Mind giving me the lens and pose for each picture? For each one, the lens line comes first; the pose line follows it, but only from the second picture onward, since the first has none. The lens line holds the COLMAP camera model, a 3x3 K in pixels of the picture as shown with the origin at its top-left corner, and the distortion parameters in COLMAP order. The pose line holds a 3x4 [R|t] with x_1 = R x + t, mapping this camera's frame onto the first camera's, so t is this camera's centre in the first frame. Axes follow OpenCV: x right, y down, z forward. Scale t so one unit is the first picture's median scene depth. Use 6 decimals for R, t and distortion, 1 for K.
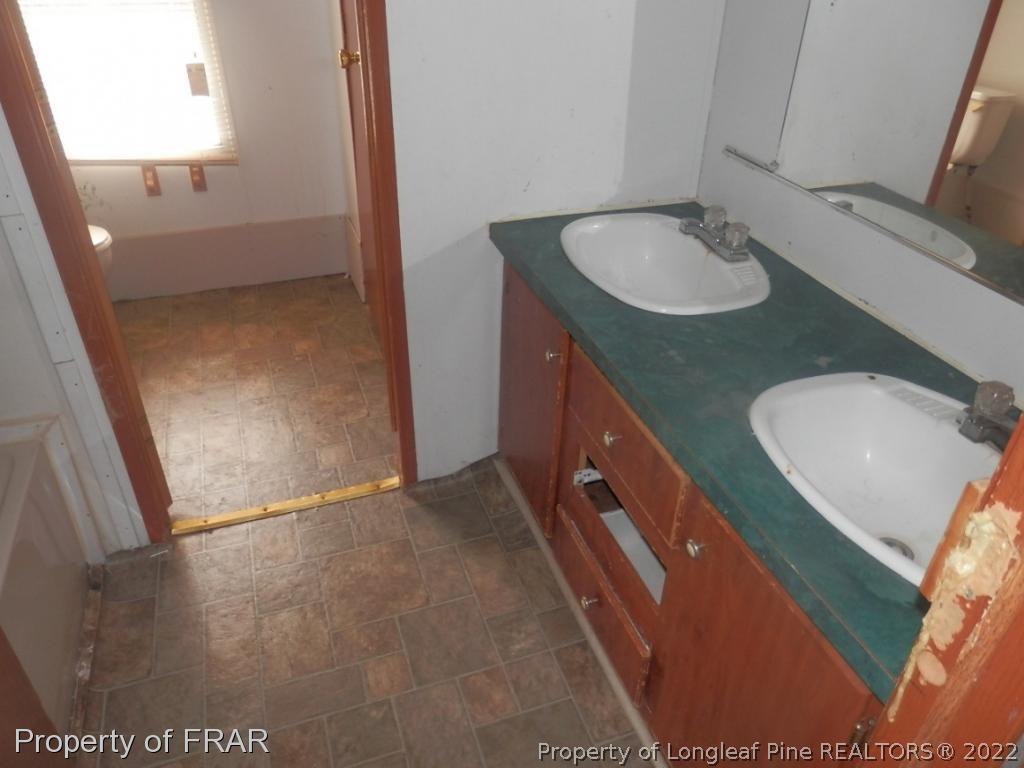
lens RADIAL K [[741.6, 0, 514.6], [0, 741.6, 379.8], [0, 0, 1]] dist [-0.012178, 0.012216]
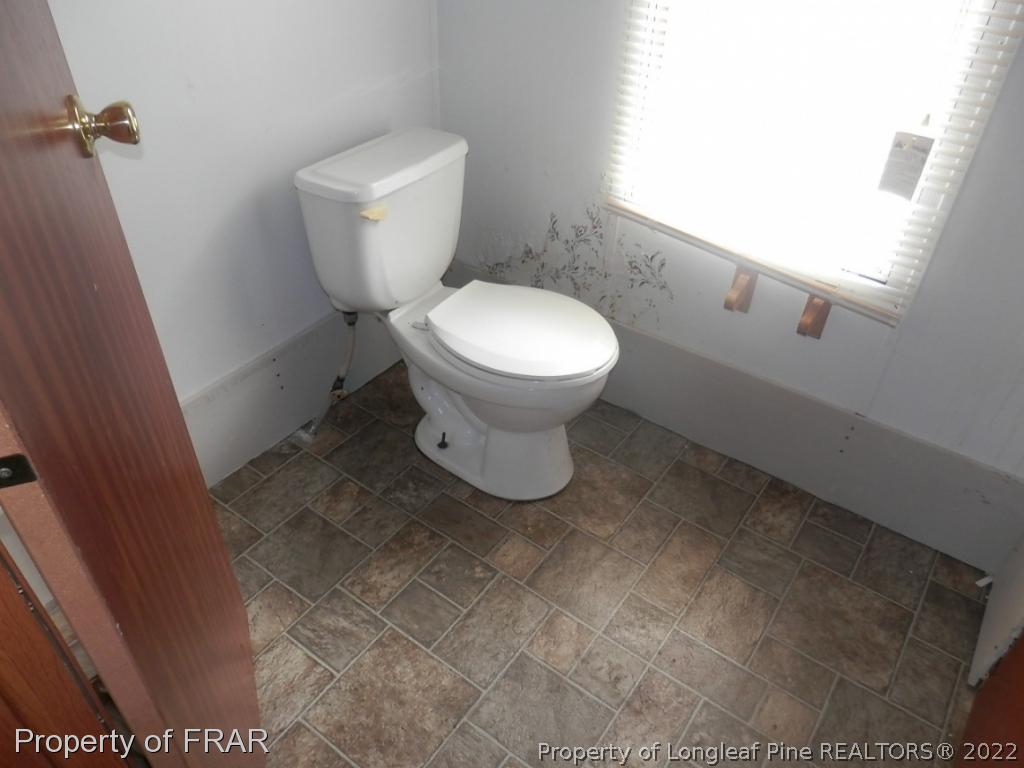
lens RADIAL K [[741.6, 0, 512.8], [0, 741.6, 390.4], [0, 0, 1]] dist [-0.012178, 0.012216]
pose [[0.551855, 0.518400, -0.653236, -0.164302], [-0.465220, 0.841472, 0.274764, -0.275247], [0.692117, 0.152269, 0.705541, 0.466822]]
